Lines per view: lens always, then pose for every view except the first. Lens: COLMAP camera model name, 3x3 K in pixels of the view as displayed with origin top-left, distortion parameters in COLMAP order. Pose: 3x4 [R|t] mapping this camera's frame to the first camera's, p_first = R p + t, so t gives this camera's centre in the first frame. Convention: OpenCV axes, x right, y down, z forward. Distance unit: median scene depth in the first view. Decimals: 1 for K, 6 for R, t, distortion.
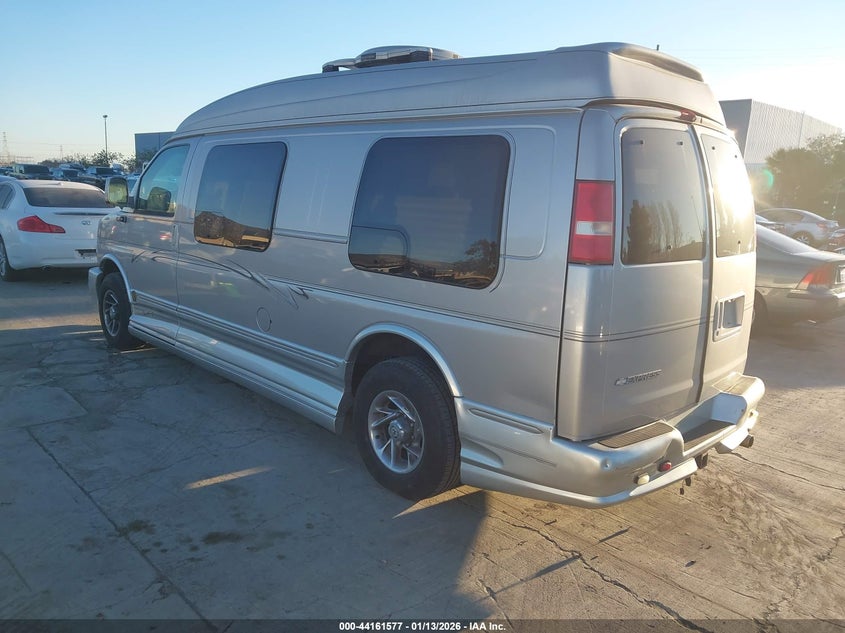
lens RADIAL K [[688.2, 0, 422.5], [0, 688.2, 316.5], [0, 0, 1]] dist [0.009970, 0.005967]
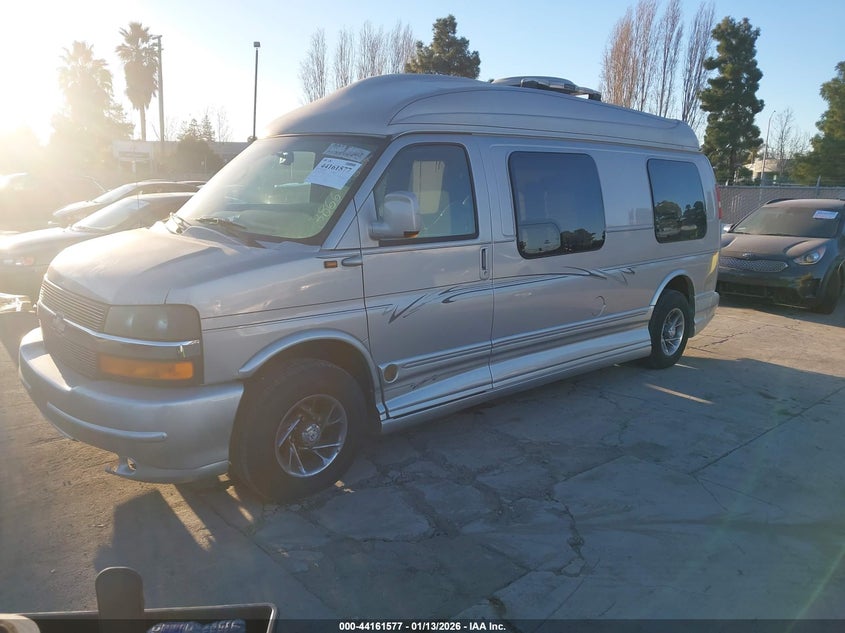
lens RADIAL K [[688.2, 0, 422.5], [0, 688.2, 316.5], [0, 0, 1]] dist [0.009970, 0.005967]
pose [[-0.030856, -0.226444, 0.973535, -1.427872], [0.138936, 0.963572, 0.228530, -0.299493], [-0.989821, 0.142311, 0.001730, 1.350314]]
